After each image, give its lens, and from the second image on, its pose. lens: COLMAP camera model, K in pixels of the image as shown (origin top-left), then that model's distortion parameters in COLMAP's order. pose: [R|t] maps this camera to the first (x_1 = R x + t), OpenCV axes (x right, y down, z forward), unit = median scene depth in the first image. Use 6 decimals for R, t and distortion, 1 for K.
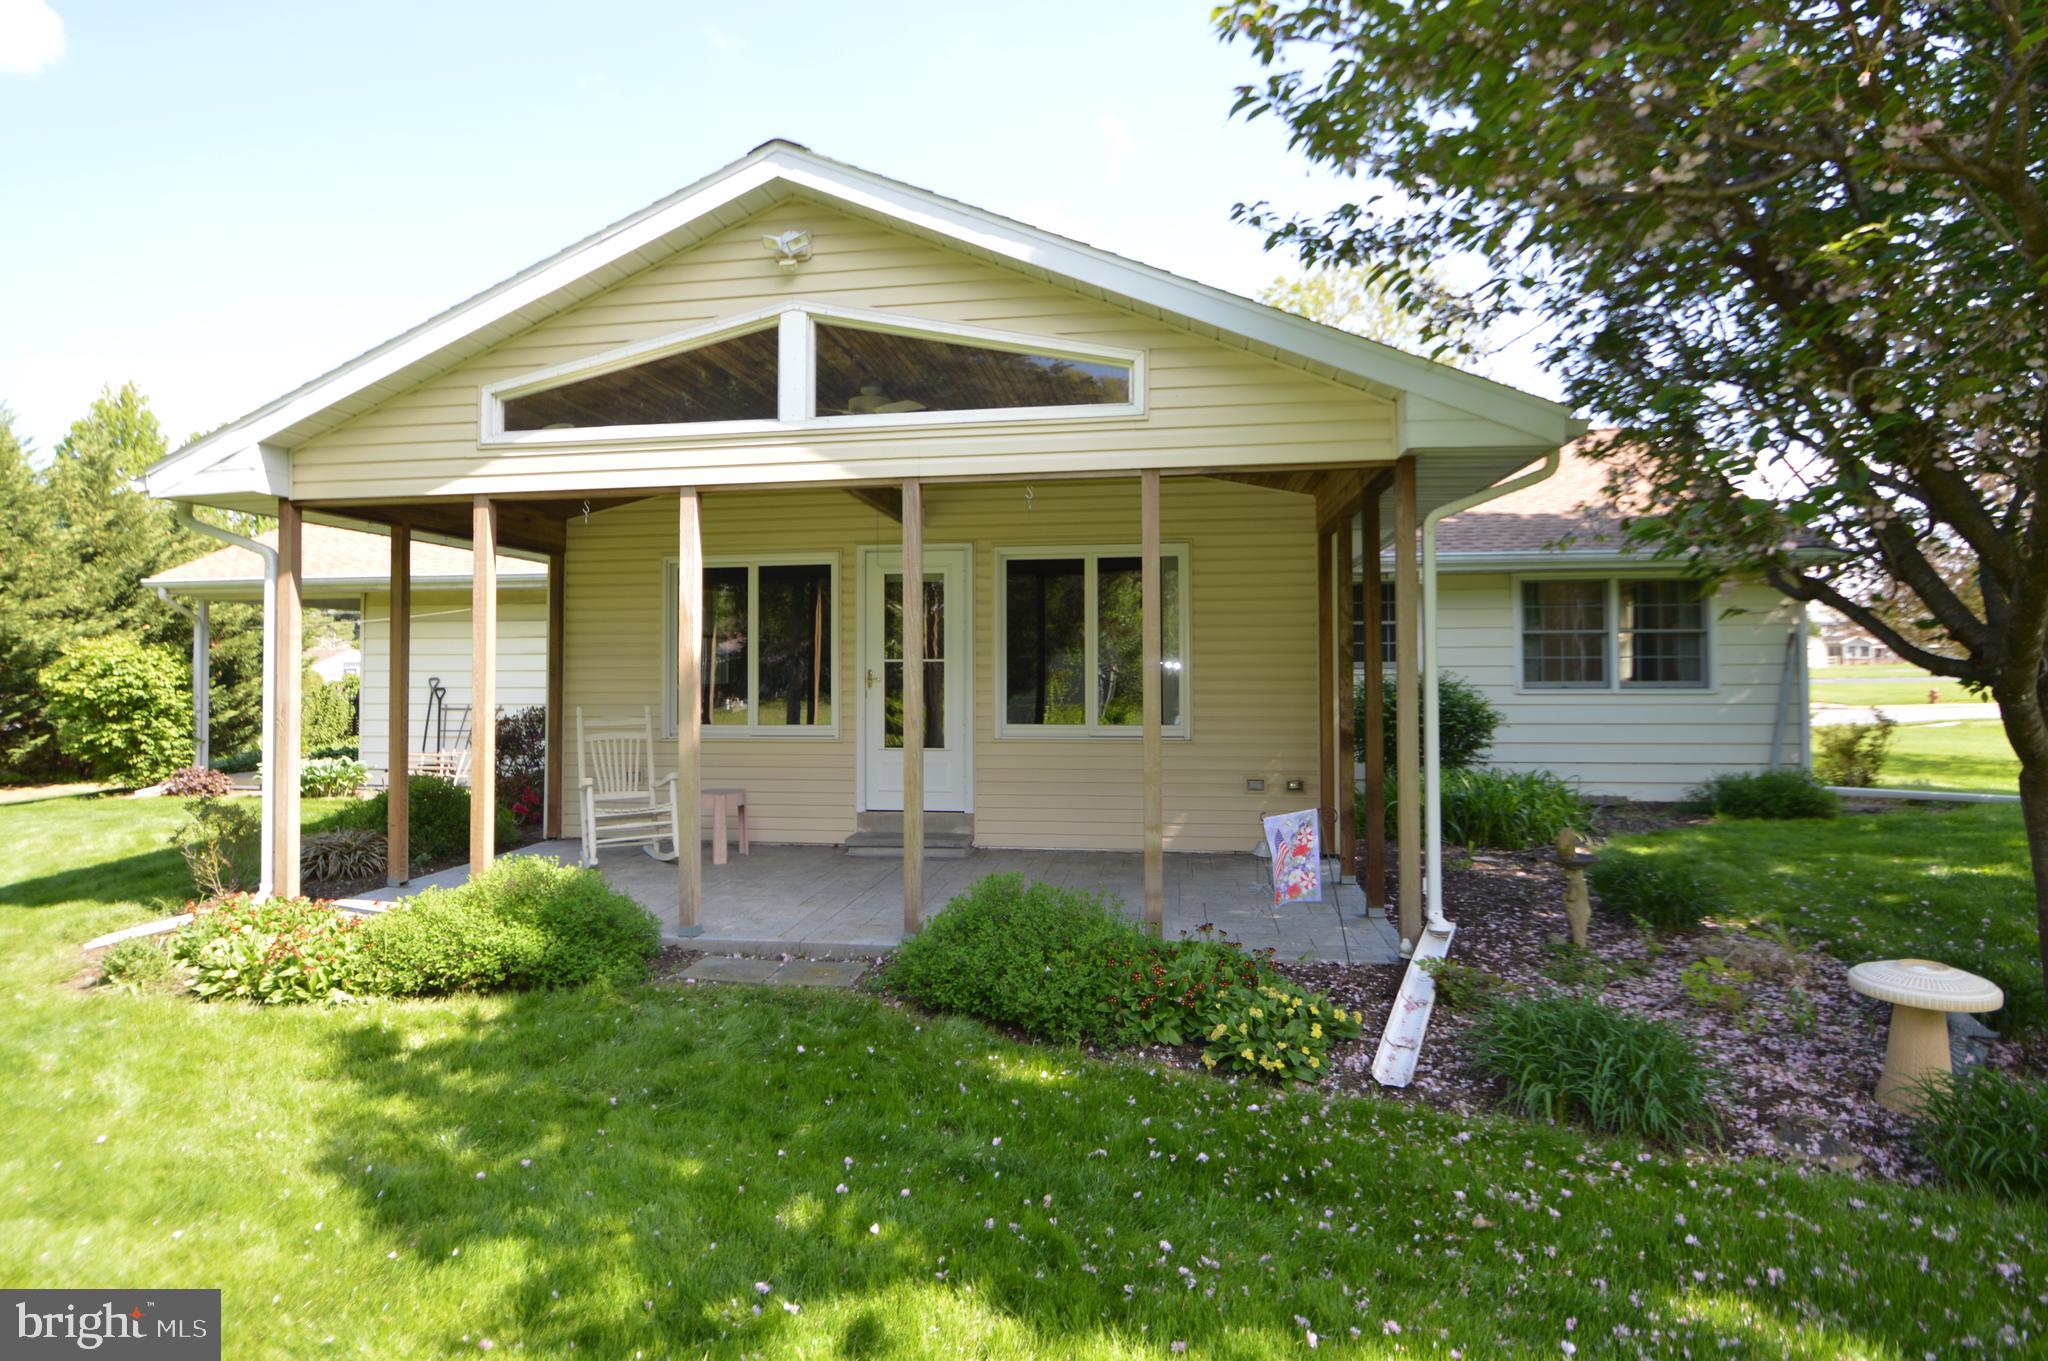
lens RADIAL K [[1069.6, 0, 1025.4], [0, 1069.6, 648.3], [0, 0, 1]] dist [-0.039403, -0.000031]
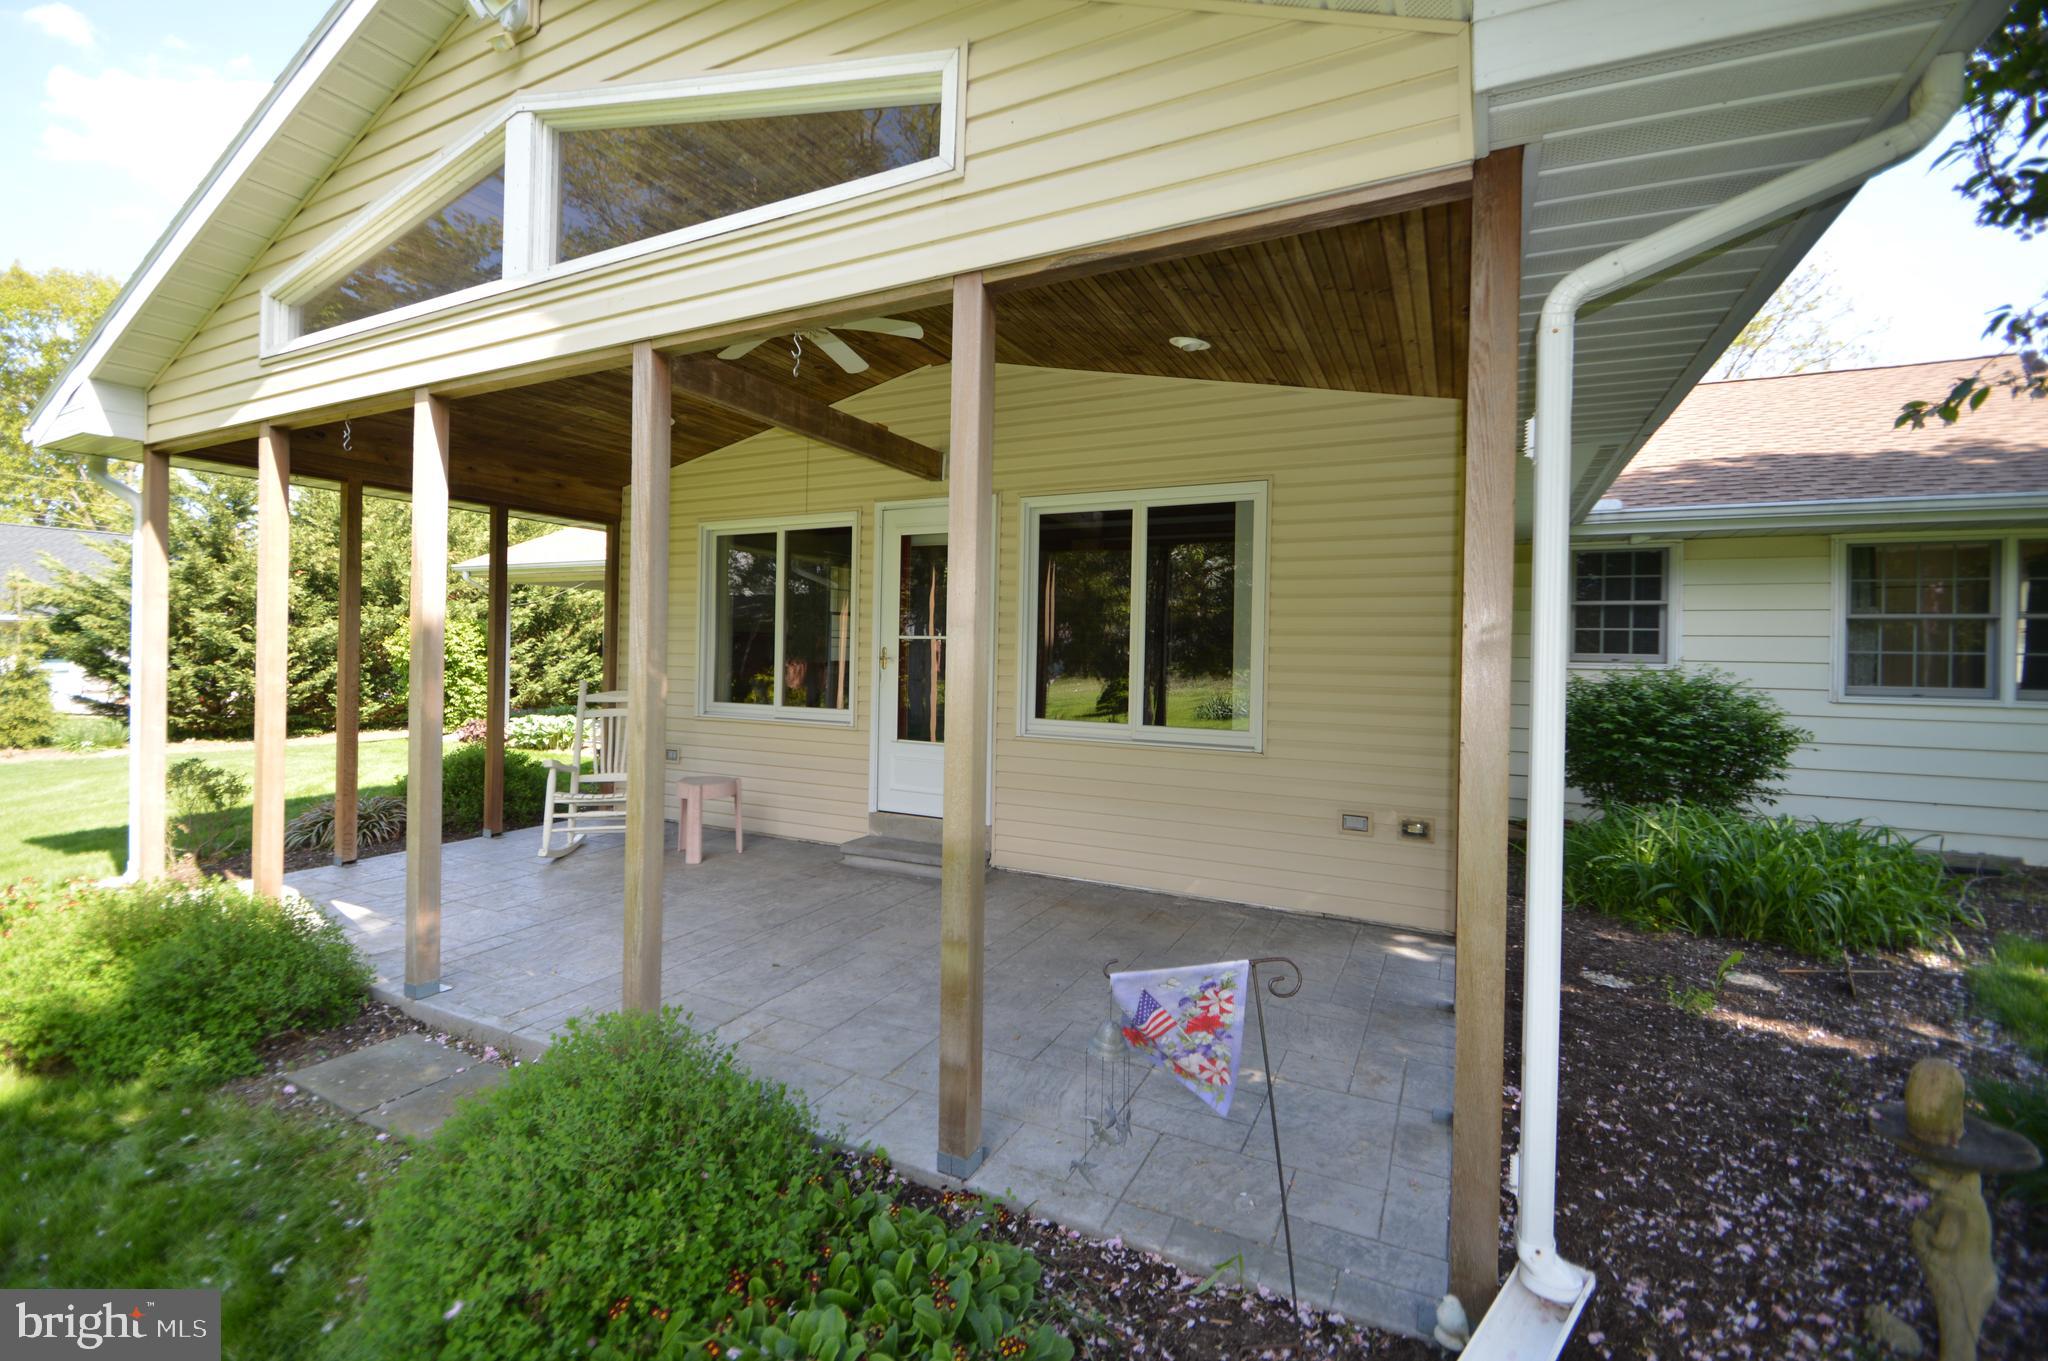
lens RADIAL K [[870.9, 0, 1018.3], [0, 870.9, 661.3], [0, 0, 1]] dist [-0.000144, -0.010667]
pose [[0.946184, 0.025869, -0.322593, 0.180607], [-0.016725, 0.999377, 0.031087, 0.007908], [0.323196, -0.024018, 0.946027, 0.376422]]
